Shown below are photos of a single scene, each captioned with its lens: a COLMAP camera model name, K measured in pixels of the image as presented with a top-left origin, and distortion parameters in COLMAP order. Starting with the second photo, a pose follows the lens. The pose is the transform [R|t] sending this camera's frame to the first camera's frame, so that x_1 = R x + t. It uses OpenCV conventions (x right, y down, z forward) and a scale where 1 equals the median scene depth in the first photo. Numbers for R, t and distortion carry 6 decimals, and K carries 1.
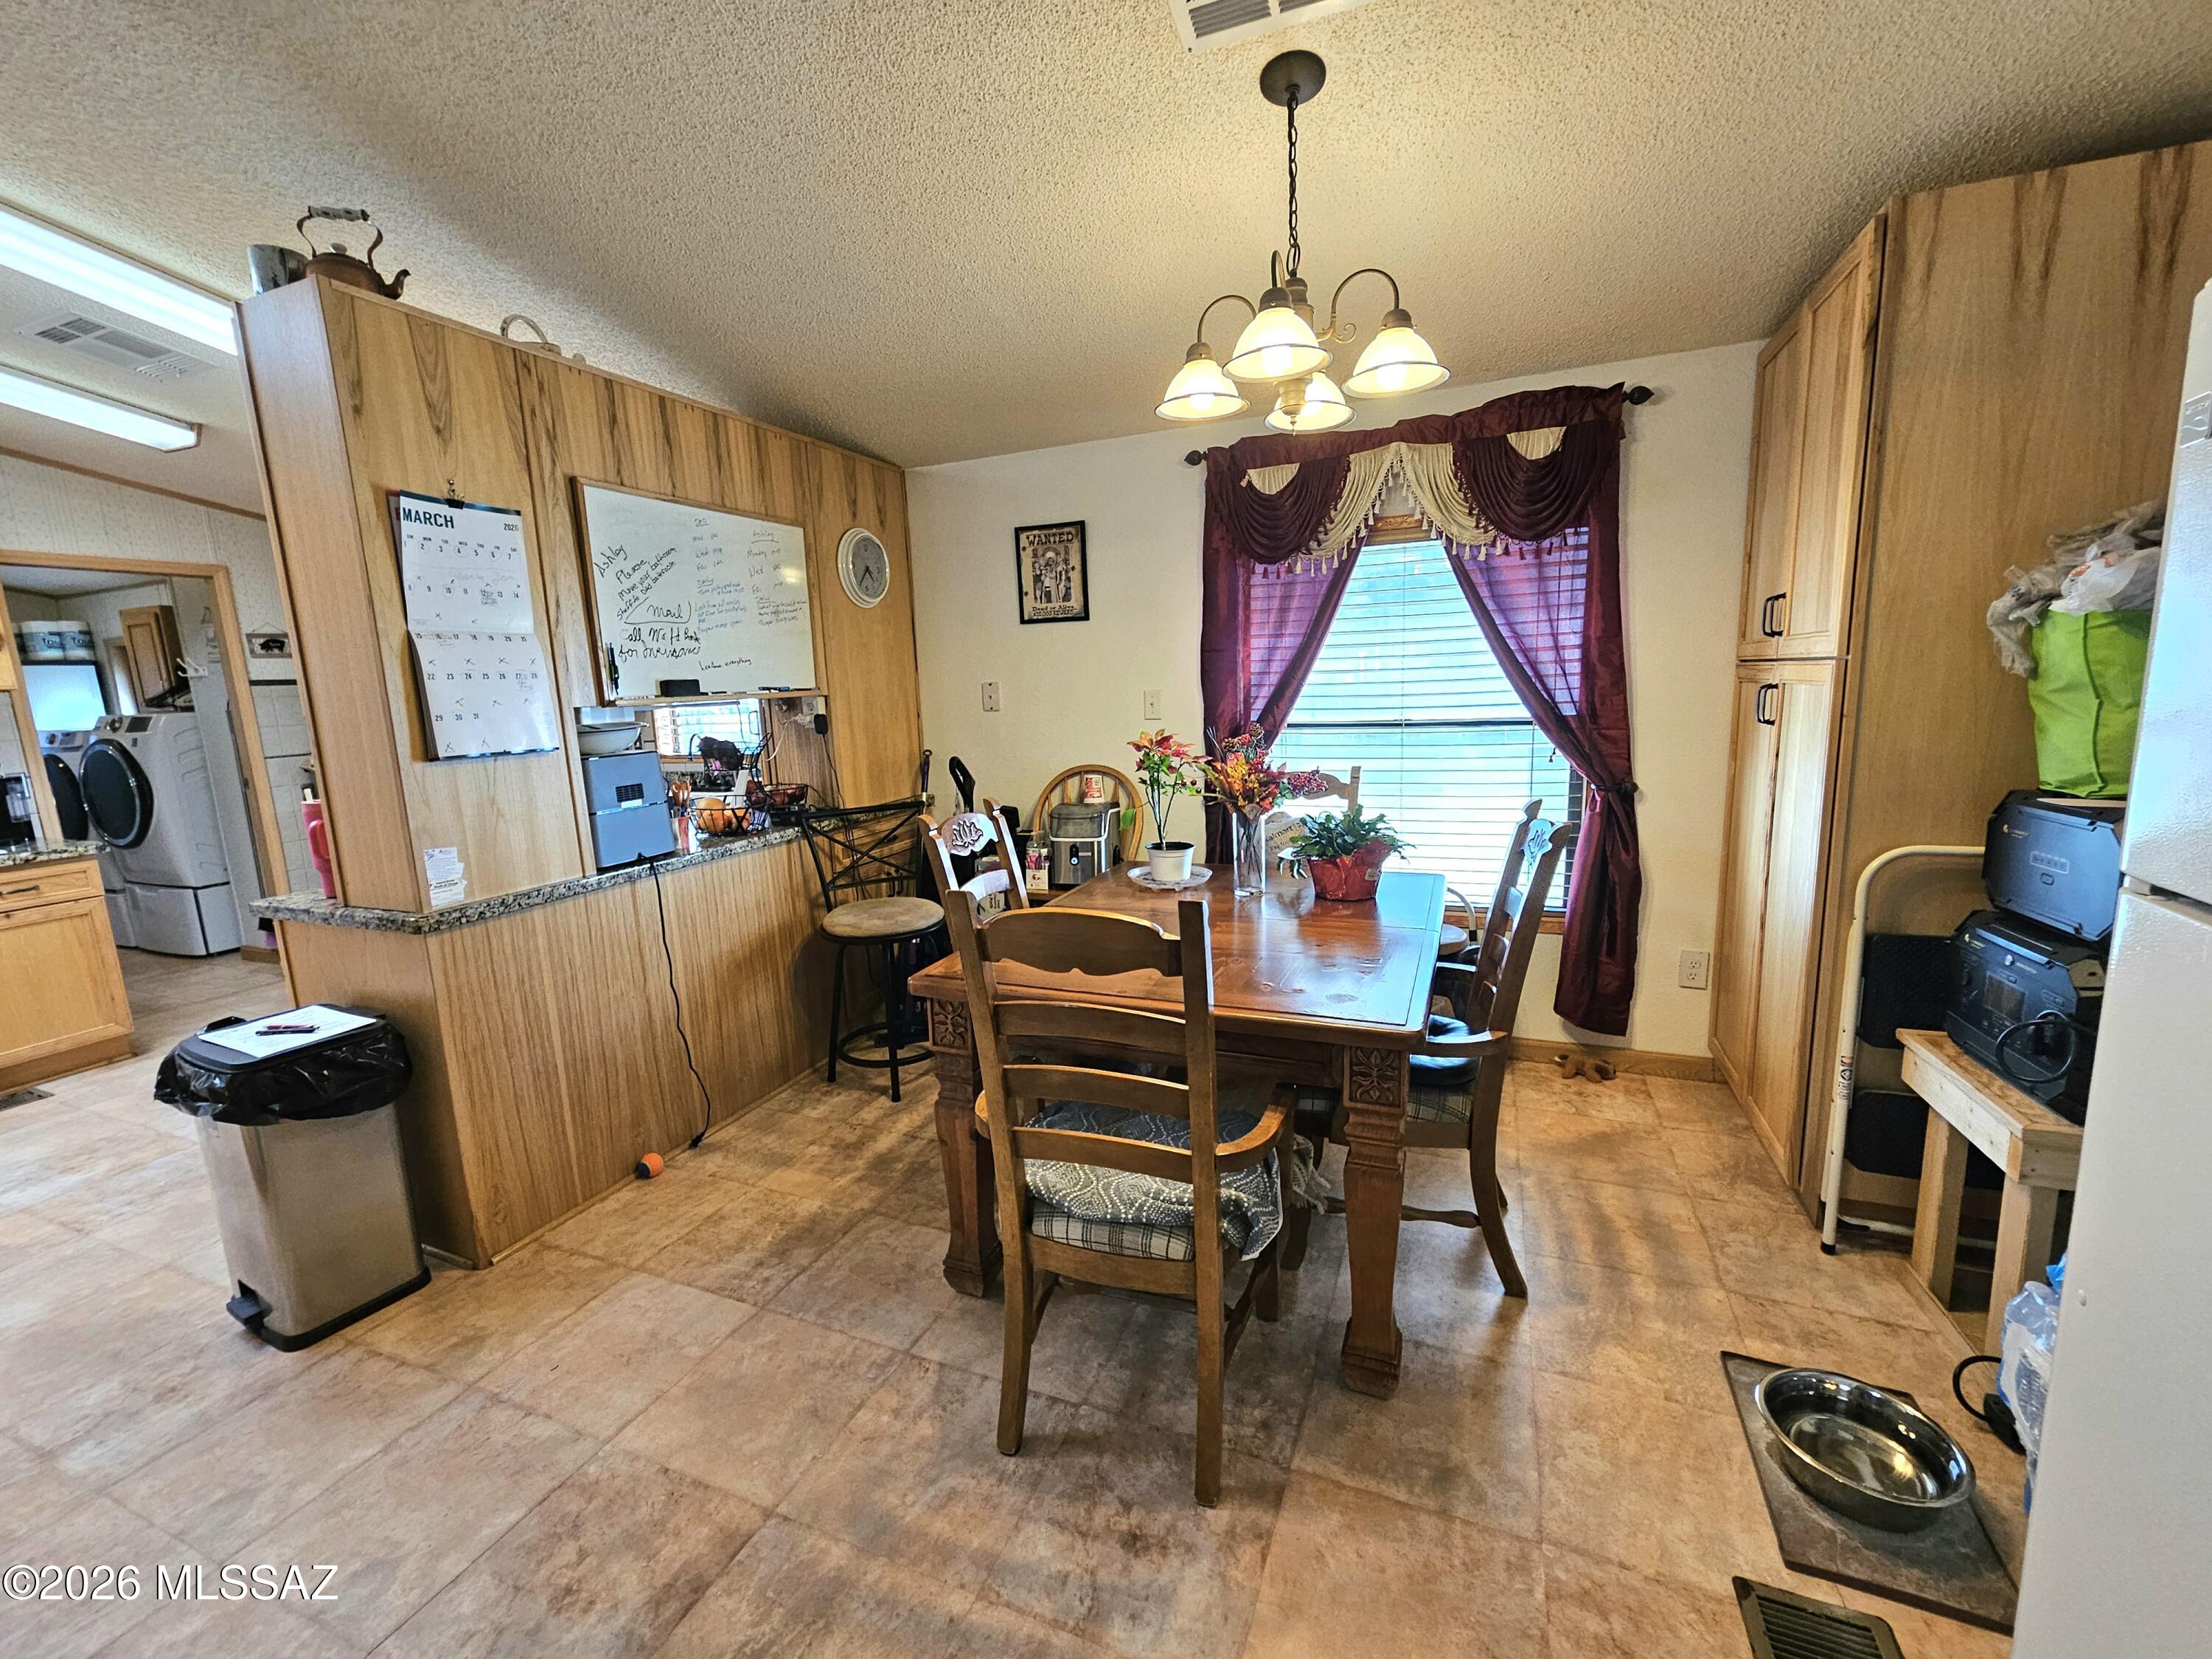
lens RADIAL K [[916.5, 0, 1106.0], [0, 916.5, 829.5], [0, 0, 1]] dist [0.002198, 0.000632]
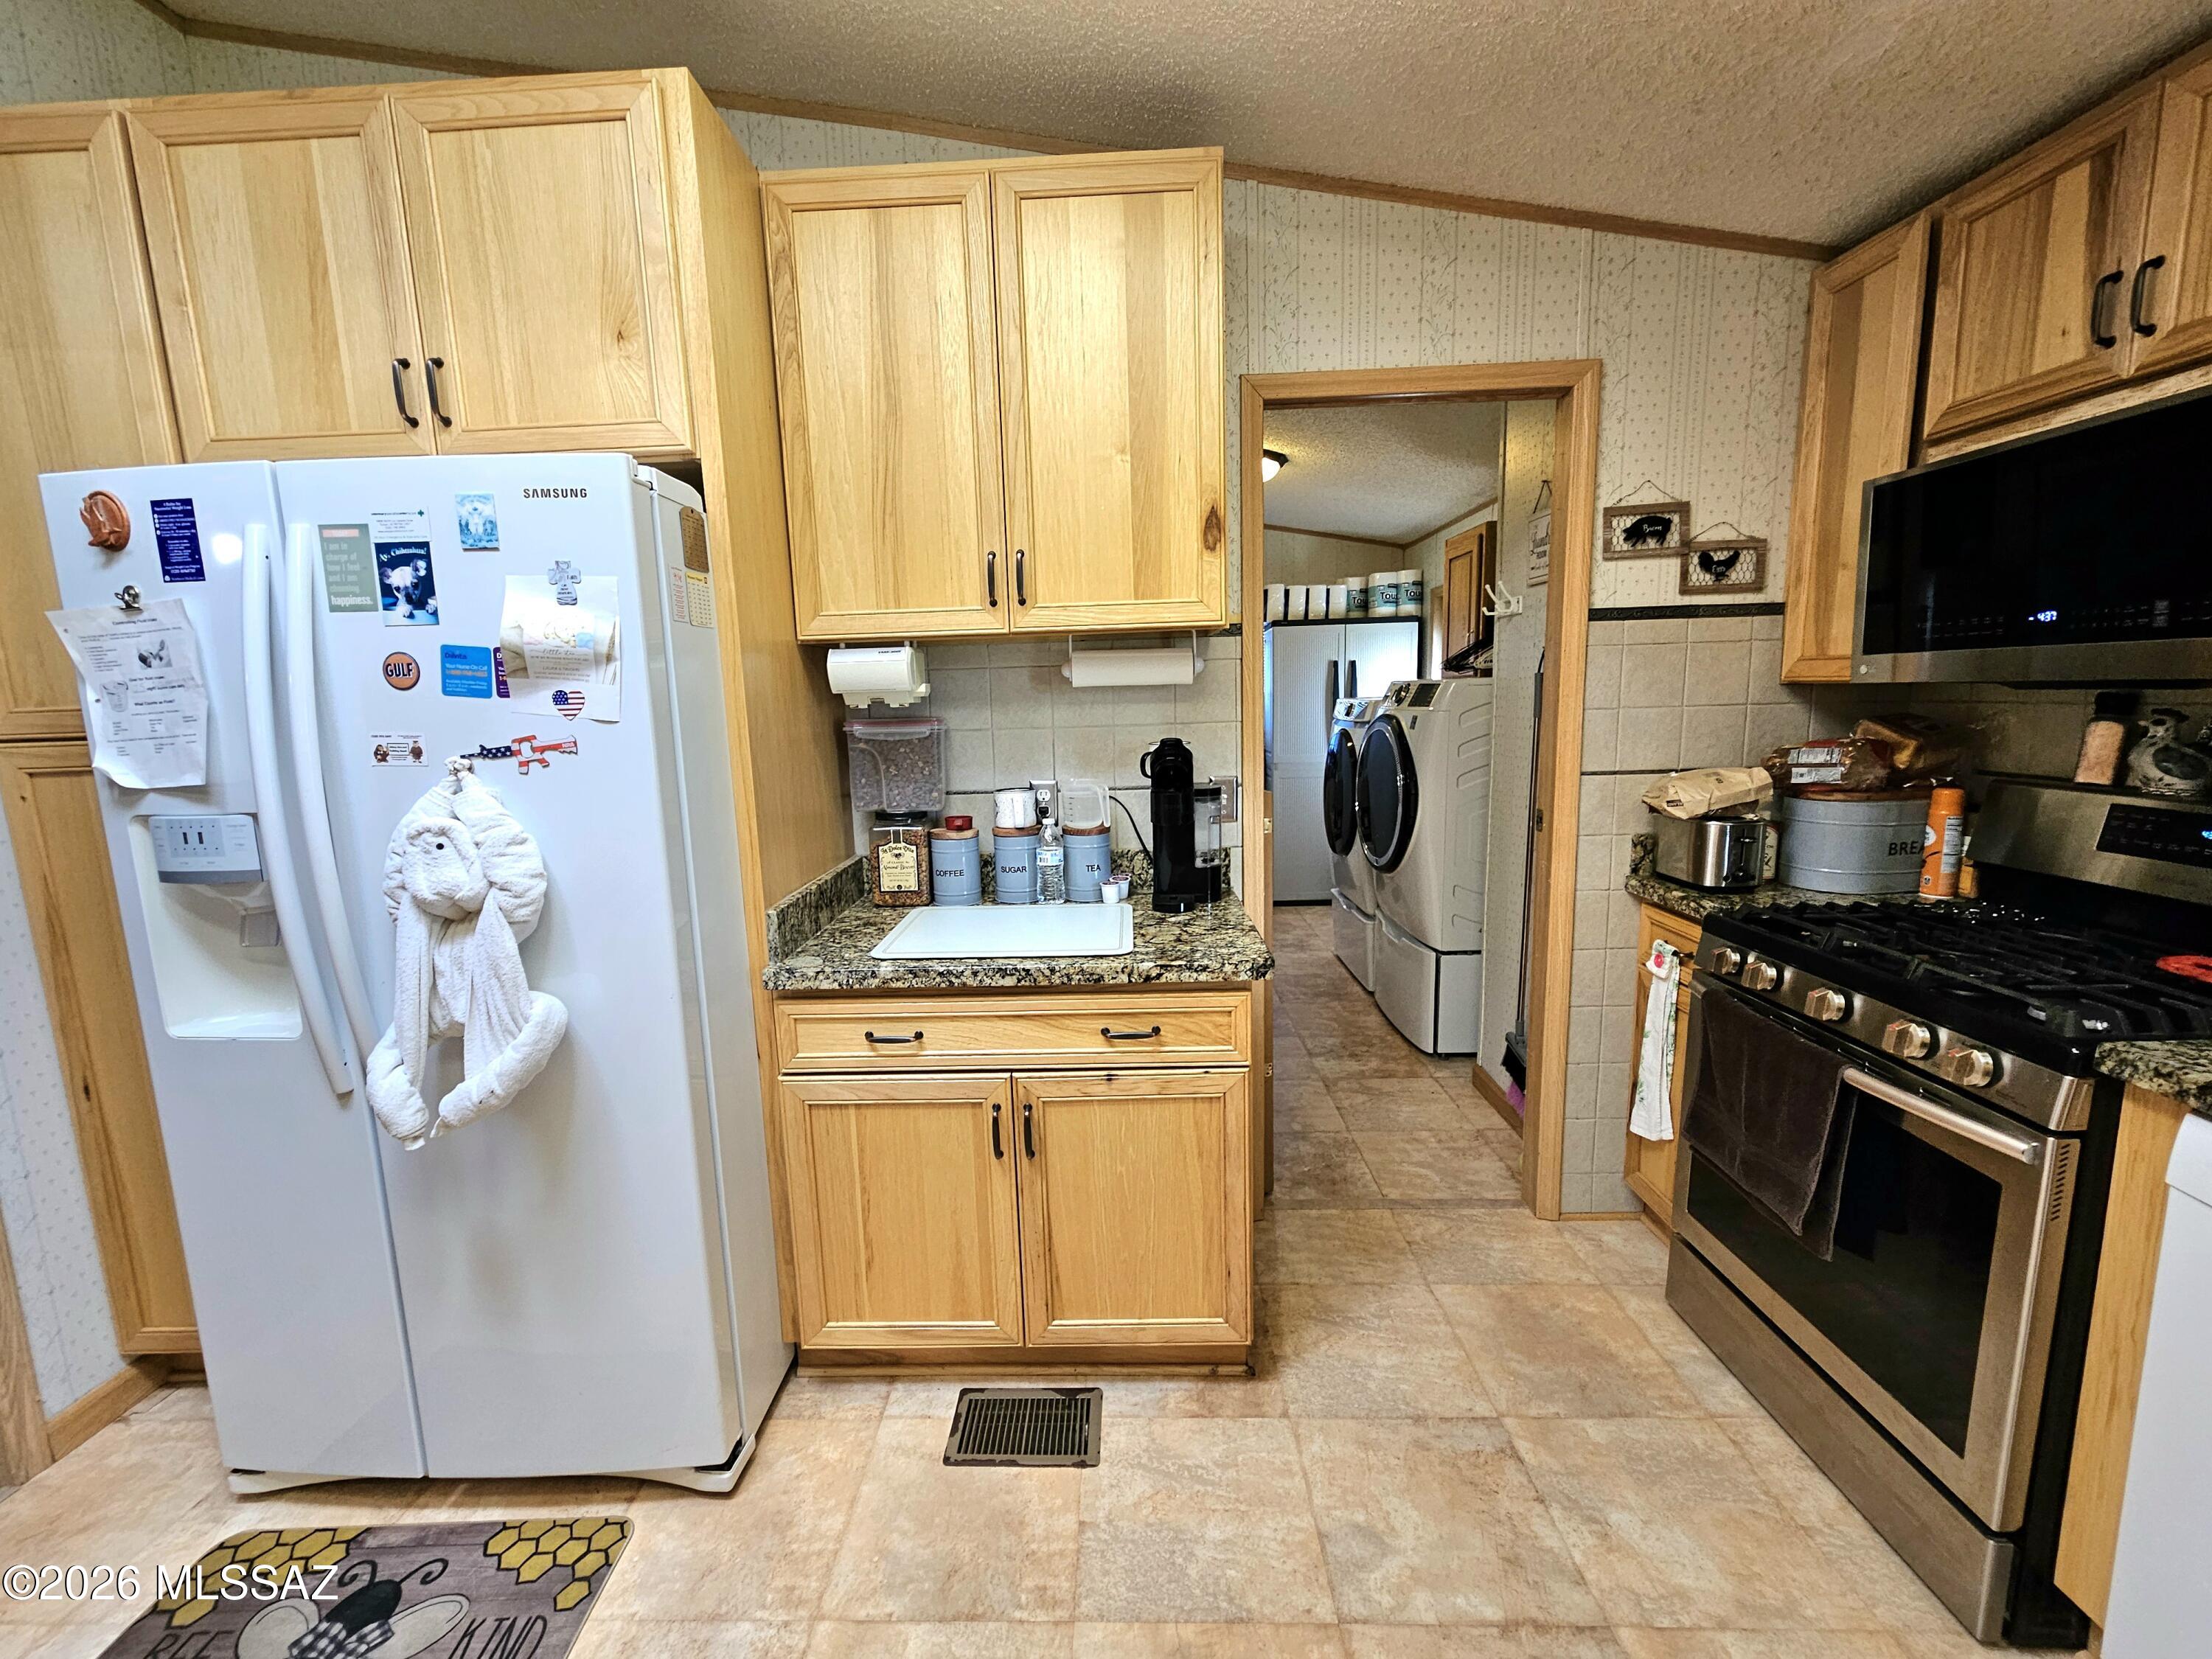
lens RADIAL K [[916.5, 0, 1106.0], [0, 916.5, 829.5], [0, 0, 1]] dist [0.002198, 0.000632]
pose [[0.376194, 0.167481, -0.911278, -0.741389], [-0.144356, 0.982112, 0.120906, -0.093661], [0.915226, 0.086065, 0.393642, 0.766852]]
